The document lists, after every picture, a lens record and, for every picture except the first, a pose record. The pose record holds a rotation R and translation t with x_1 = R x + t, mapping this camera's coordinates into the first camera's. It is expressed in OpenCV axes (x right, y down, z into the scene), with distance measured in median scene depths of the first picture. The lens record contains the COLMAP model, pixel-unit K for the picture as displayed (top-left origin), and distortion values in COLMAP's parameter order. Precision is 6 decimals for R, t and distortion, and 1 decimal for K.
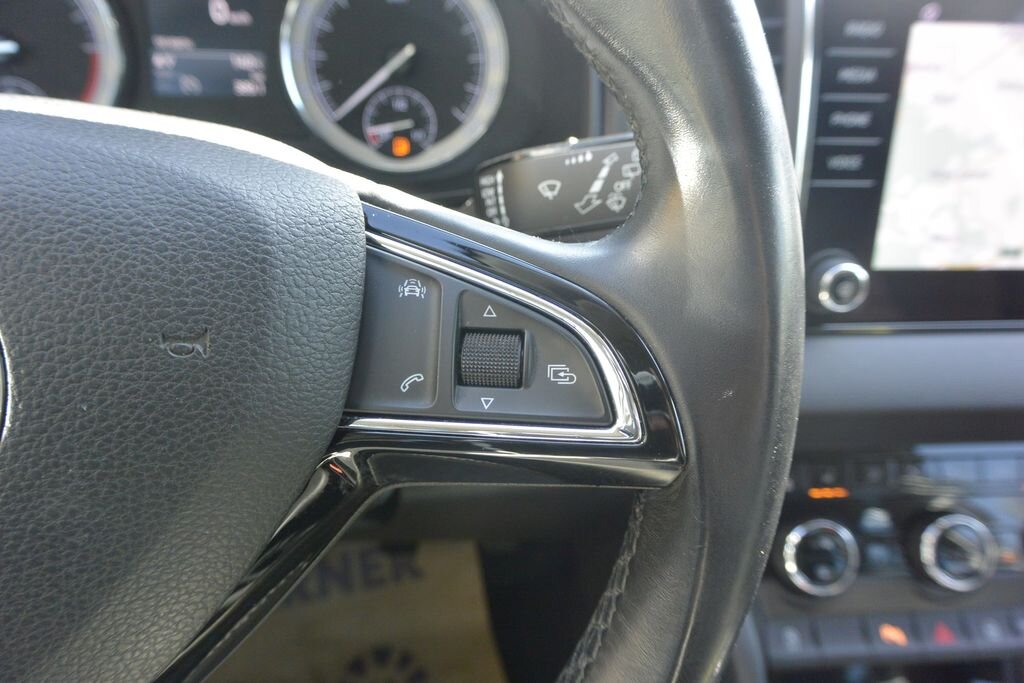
lens RADIAL K [[797.6, 0, 517.2], [0, 797.6, 362.0], [0, 0, 1]] dist [-0.003136, 0.016509]
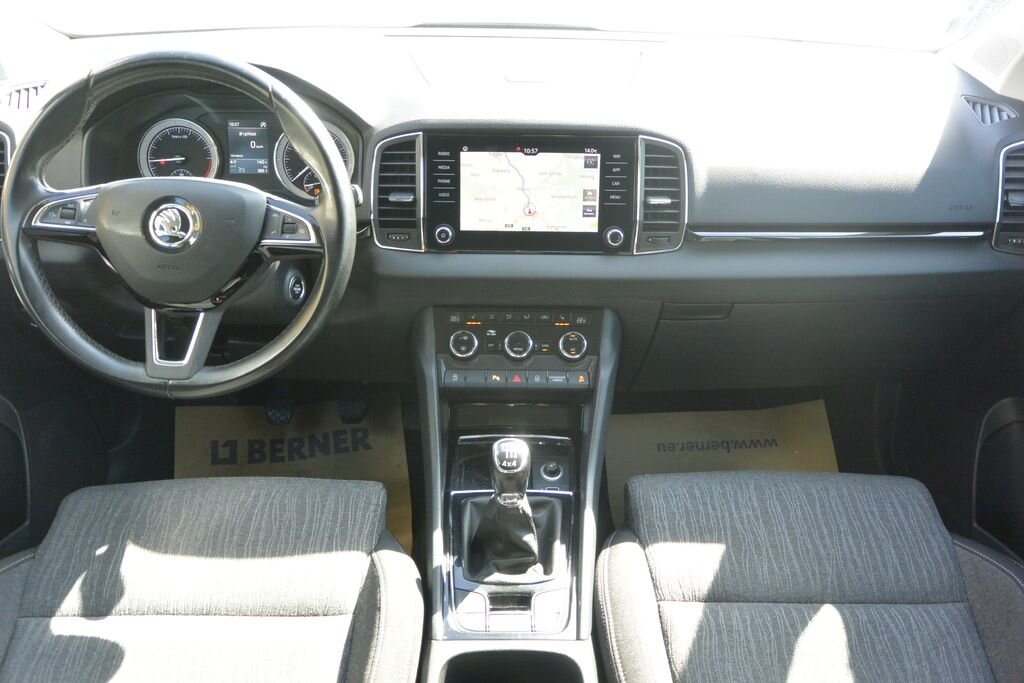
lens RADIAL K [[797.6, 0, 509.9], [0, 797.6, 340.0], [0, 0, 1]] dist [-0.003136, 0.016509]
pose [[0.996139, 0.014881, -0.086518, 0.894569], [-0.023538, 0.994718, -0.099915, 0.579096], [0.084574, 0.101566, 0.991227, -1.877550]]
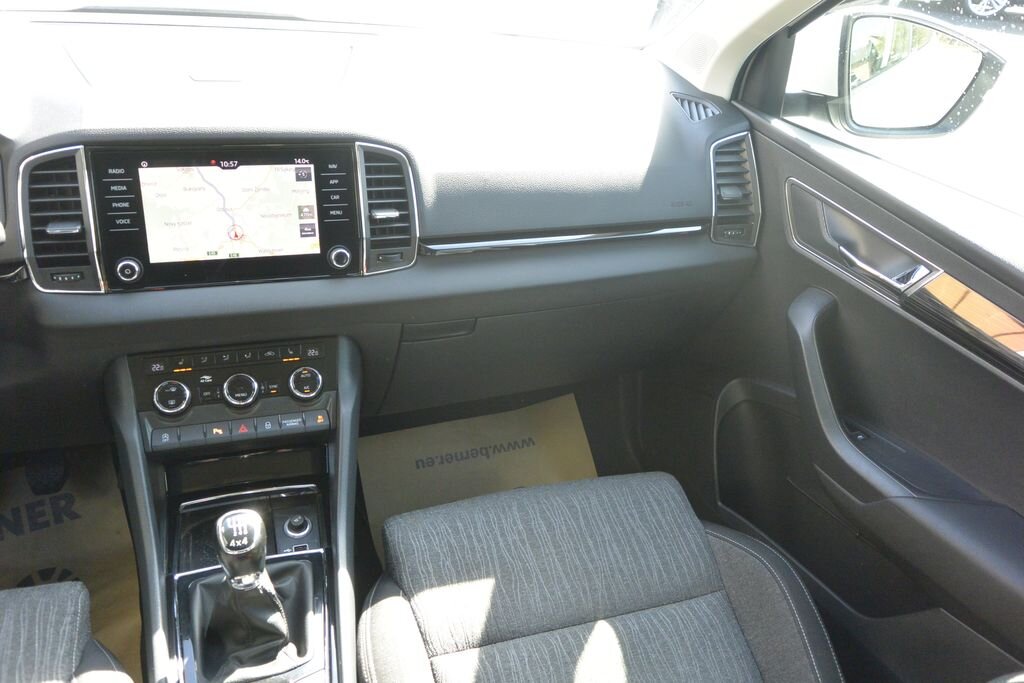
lens RADIAL K [[797.6, 0, 513.4], [0, 797.6, 343.4], [0, 0, 1]] dist [-0.003136, 0.016509]
pose [[0.971038, -0.089577, 0.221495, 0.966332], [0.107270, 0.991821, -0.069161, 0.415975], [-0.213489, 0.090918, 0.972706, -1.593807]]
